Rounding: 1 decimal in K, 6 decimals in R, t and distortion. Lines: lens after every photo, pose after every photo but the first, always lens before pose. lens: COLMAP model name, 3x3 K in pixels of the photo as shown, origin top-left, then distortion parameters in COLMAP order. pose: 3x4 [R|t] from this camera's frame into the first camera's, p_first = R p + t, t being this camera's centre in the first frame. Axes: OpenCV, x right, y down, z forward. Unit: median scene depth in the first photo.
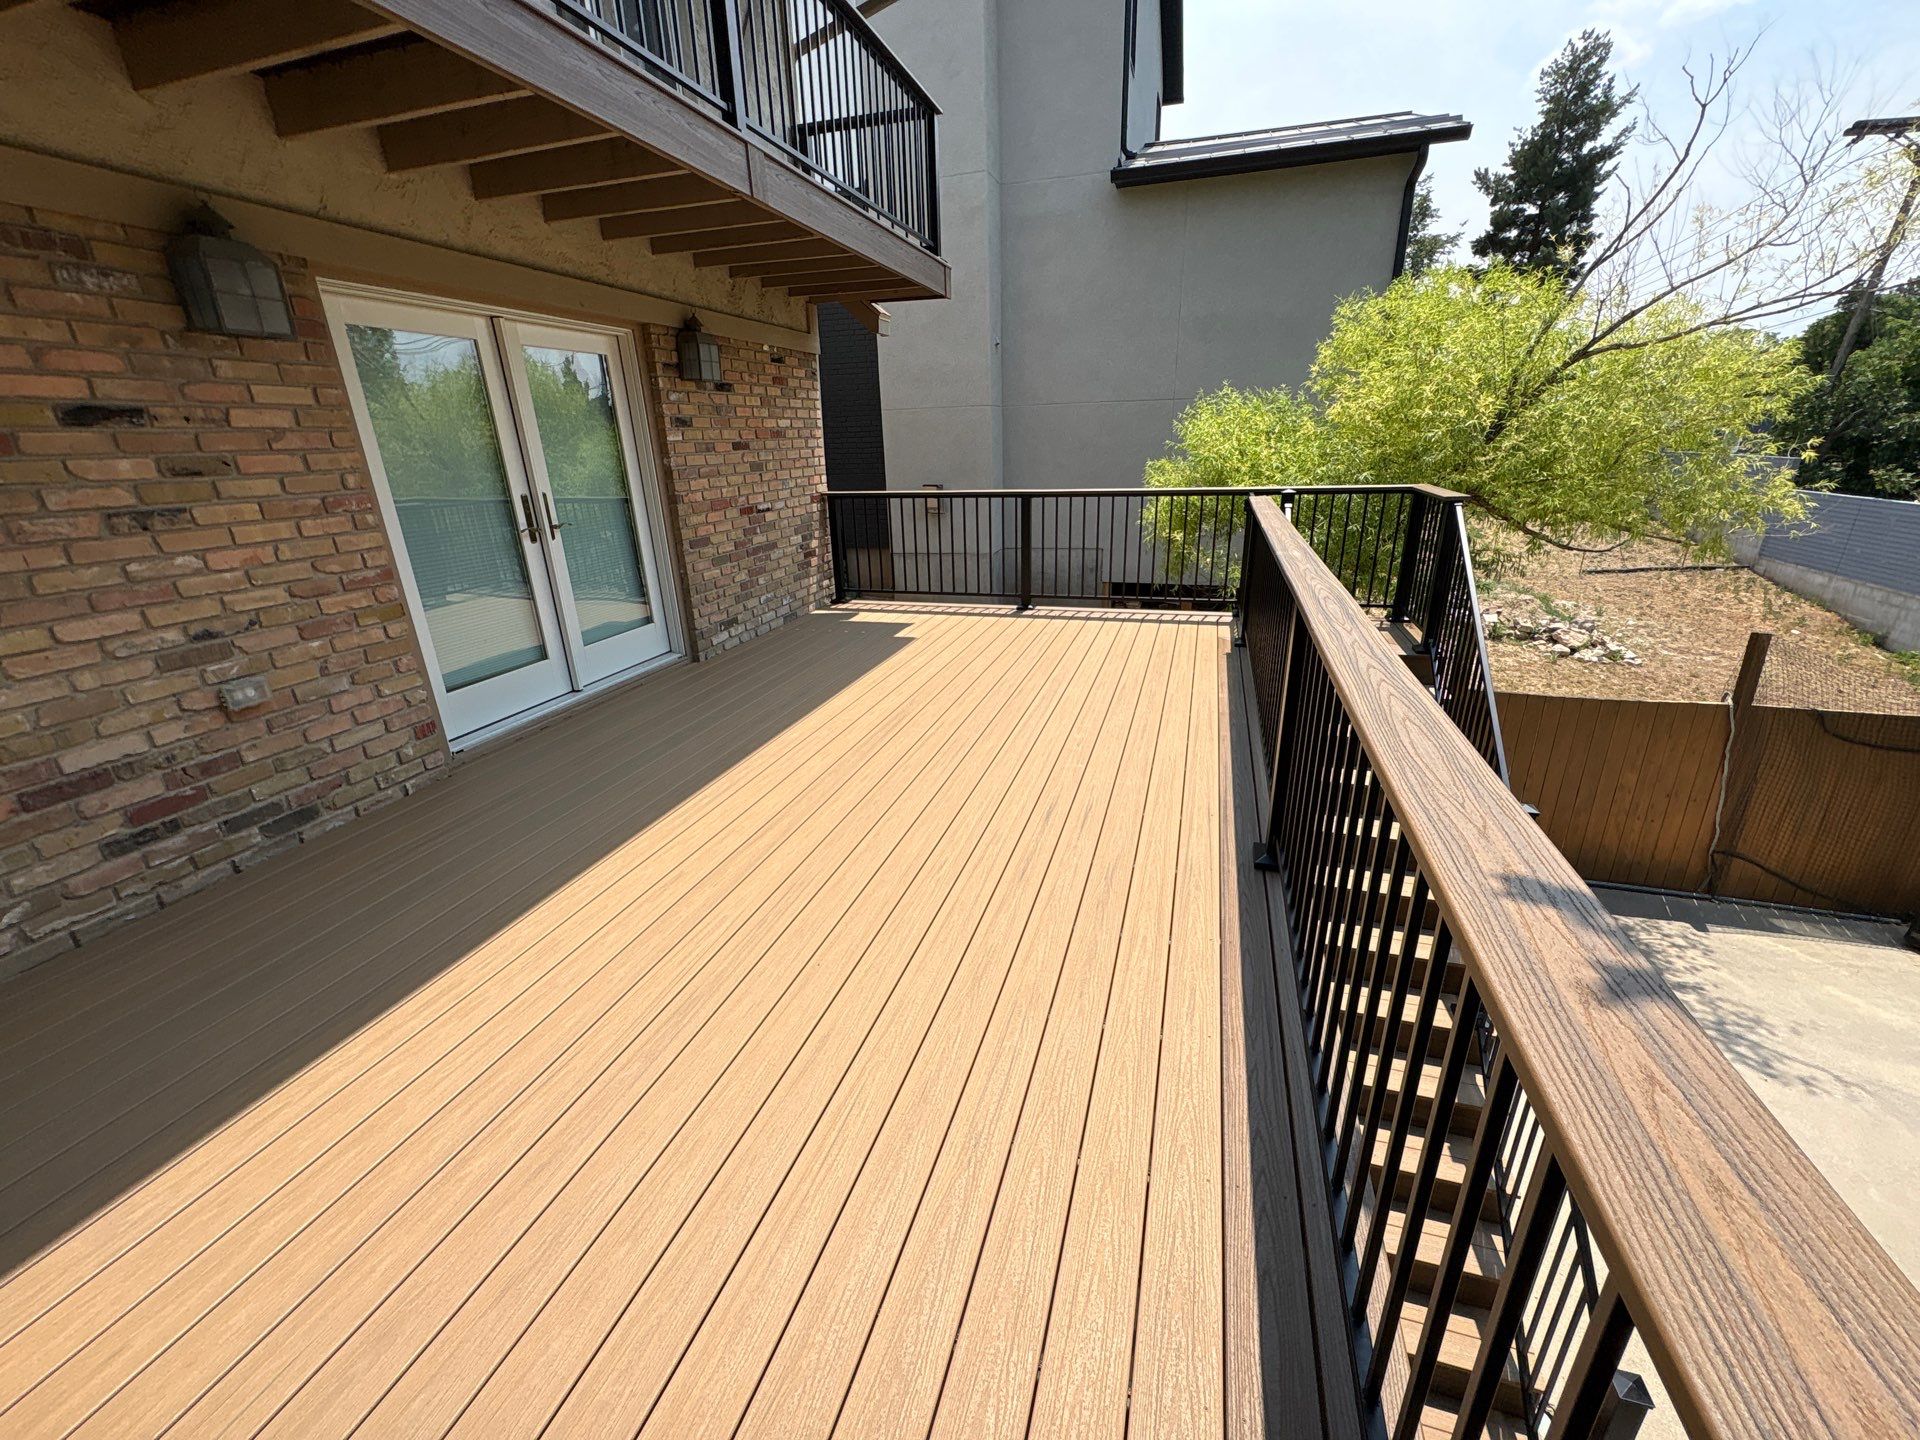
lens RADIAL K [[765.2, 0, 958.7], [0, 765.2, 718.6], [0, 0, 1]] dist [-0.001313, 0.000535]
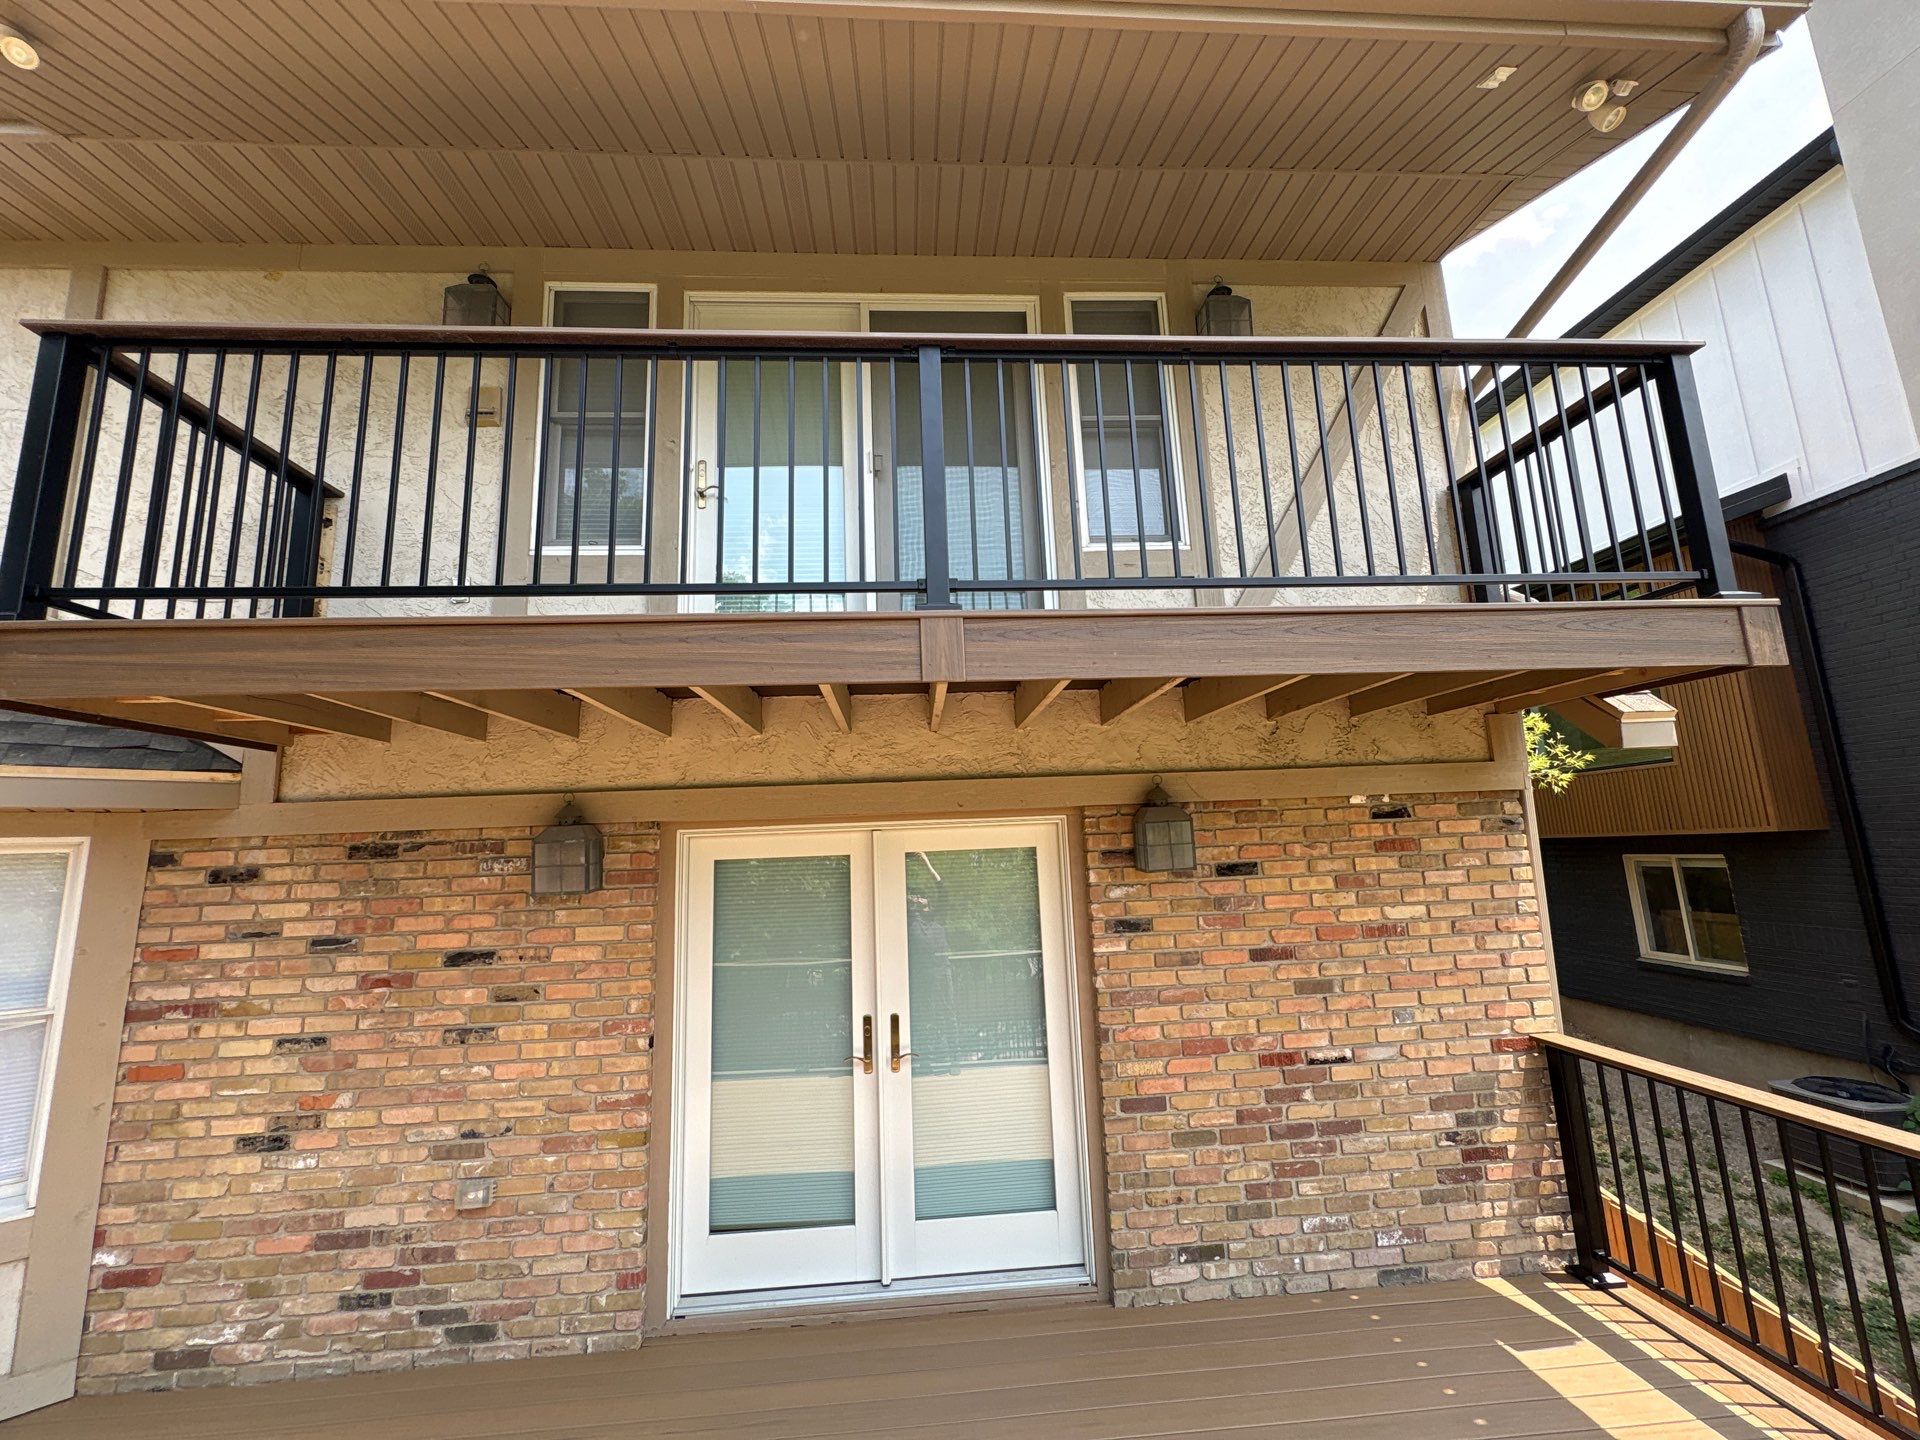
lens RADIAL K [[765.2, 0, 968.8], [0, 765.2, 718.4], [0, 0, 1]] dist [-0.001313, 0.000535]
pose [[0.362069, -0.138666, -0.921780, 0.235164], [-0.295333, 0.920865, -0.254533, -0.303384], [0.884129, 0.364390, 0.292464, 0.526574]]
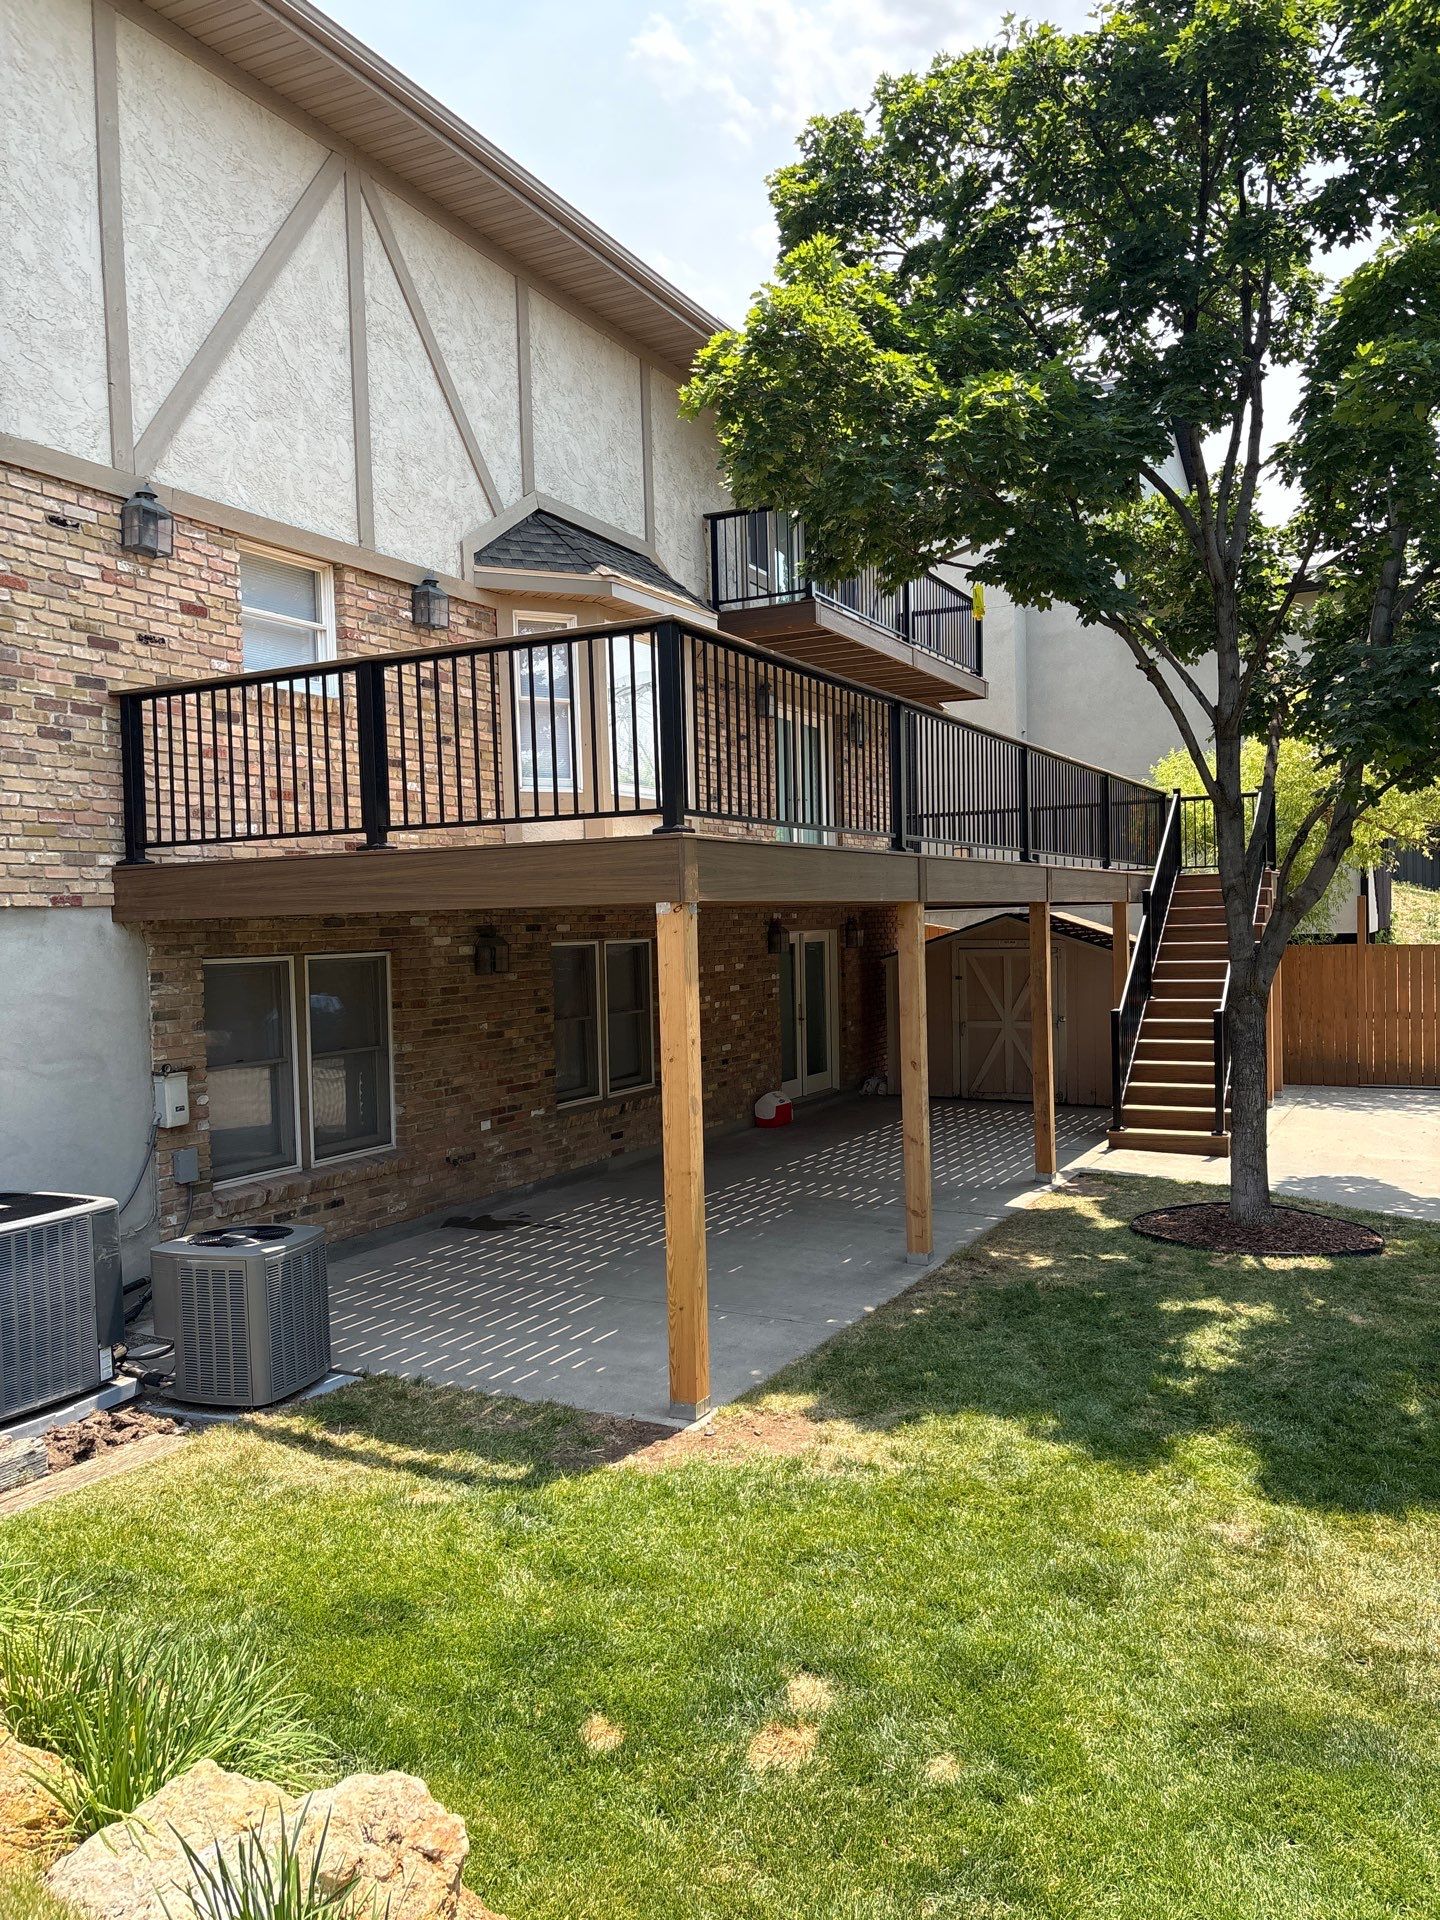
lens RADIAL K [[1473.1, 0, 729.6], [0, 1473.1, 975.0], [0, 0, 1]] dist [0.030694, -0.044086]
pose [[0.986352, 0.009262, -0.164391, -0.034023], [-0.059668, 0.950659, -0.304446, 1.131832], [0.153460, 0.310100, 0.938237, -2.093853]]
